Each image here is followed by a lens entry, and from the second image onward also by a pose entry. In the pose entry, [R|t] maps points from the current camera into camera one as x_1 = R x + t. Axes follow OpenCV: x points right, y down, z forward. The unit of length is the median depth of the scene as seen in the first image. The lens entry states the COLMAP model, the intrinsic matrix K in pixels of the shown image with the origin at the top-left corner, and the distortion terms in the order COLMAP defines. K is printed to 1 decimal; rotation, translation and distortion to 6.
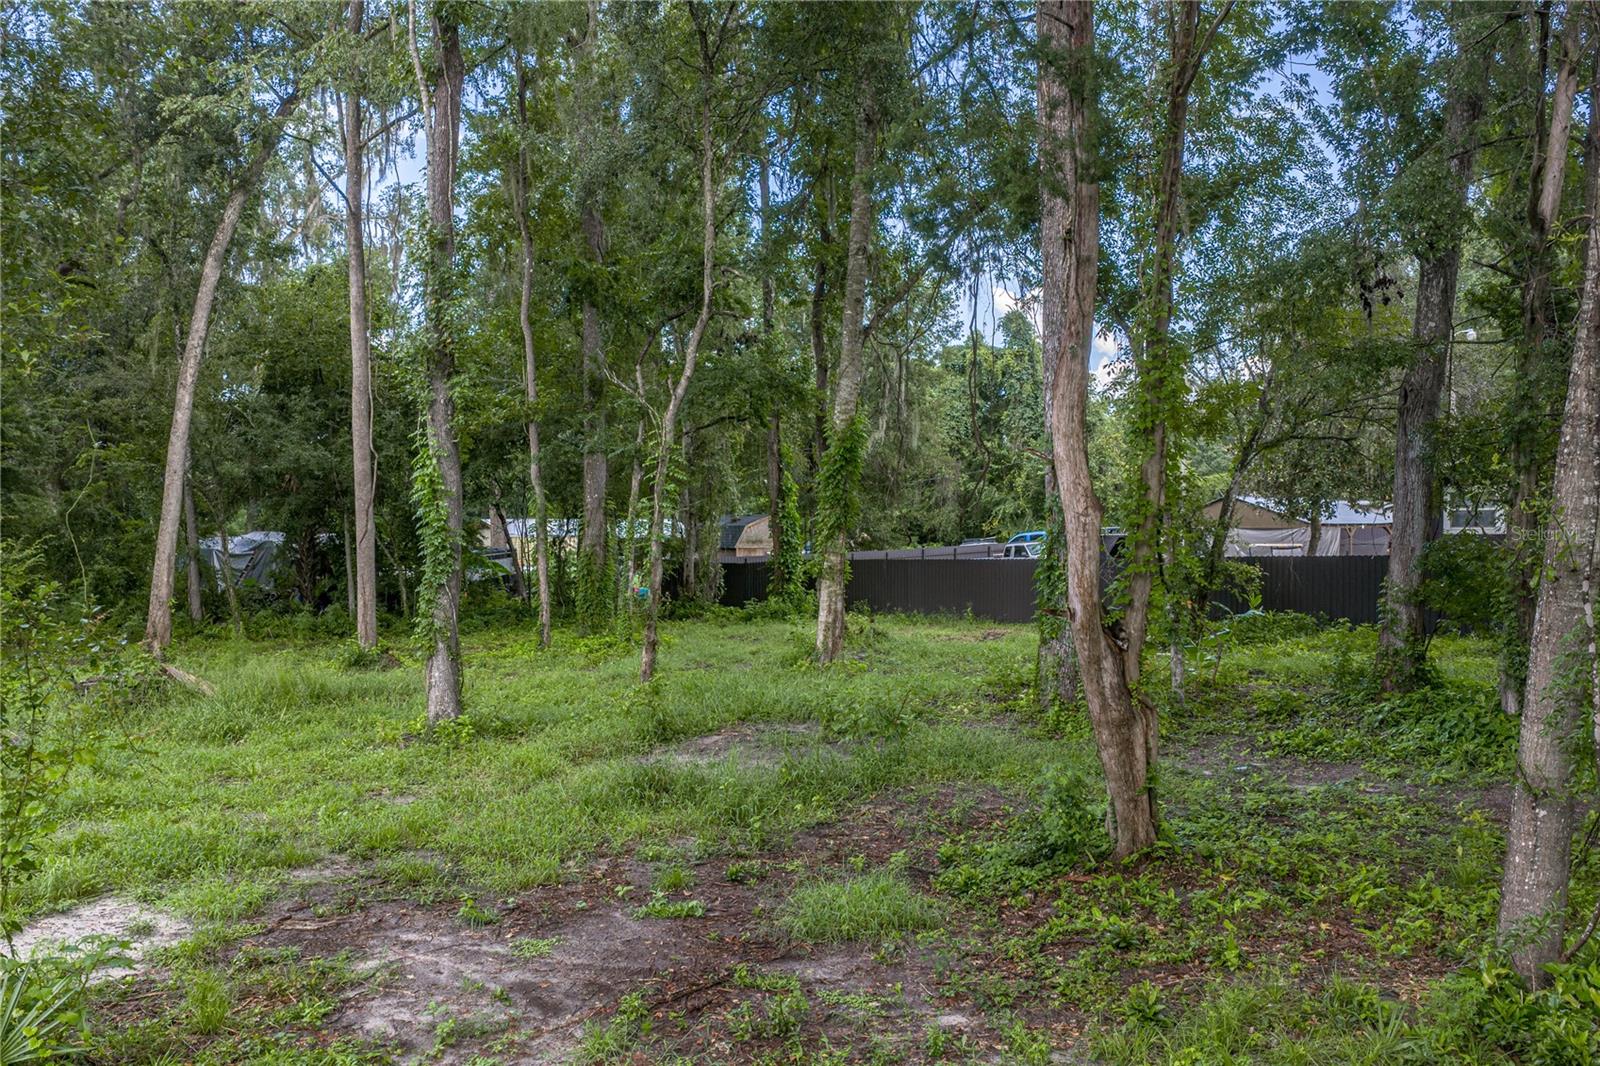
lens RADIAL K [[1322.6, 0, 800.0], [0, 1322.6, 533.0], [0, 0, 1]] dist [0.038439, 0.000000]
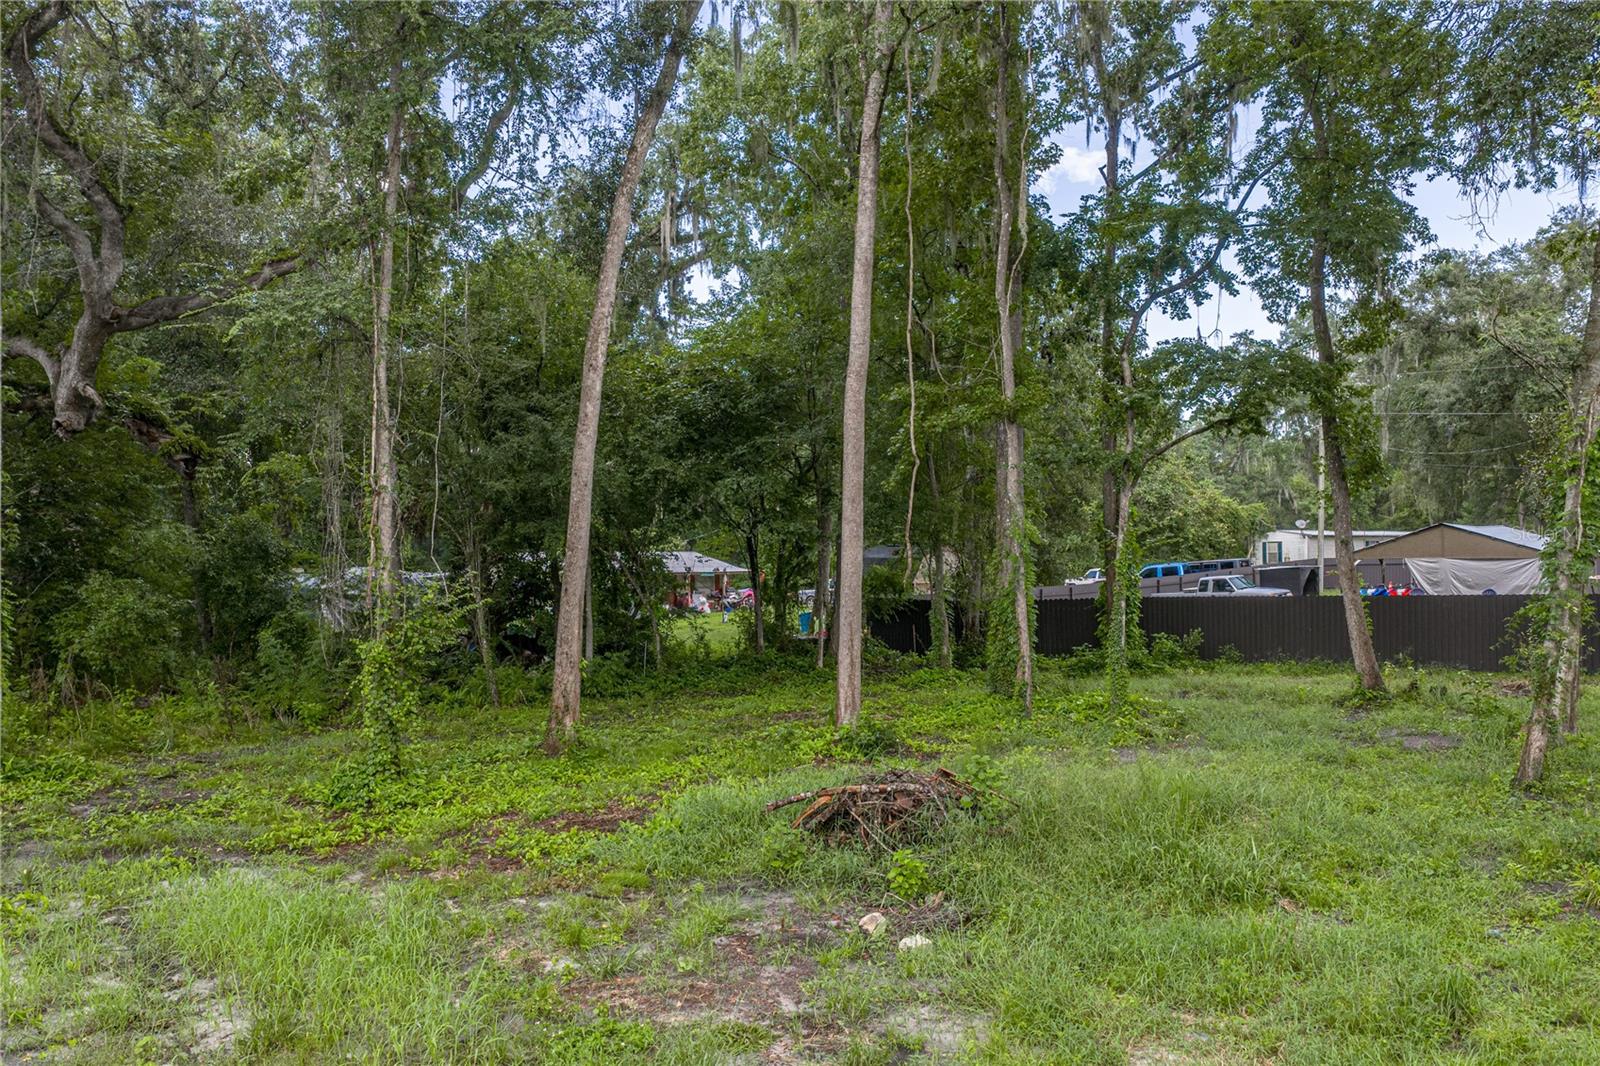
lens RADIAL K [[1322.6, 0, 800.0], [0, 1322.6, 533.0], [0, 0, 1]] dist [0.038439, 0.000000]
pose [[0.995358, -0.003506, 0.096178, -0.352492], [0.006085, 0.999629, -0.026532, 0.000772], [-0.096049, 0.026994, 0.995010, 0.220577]]
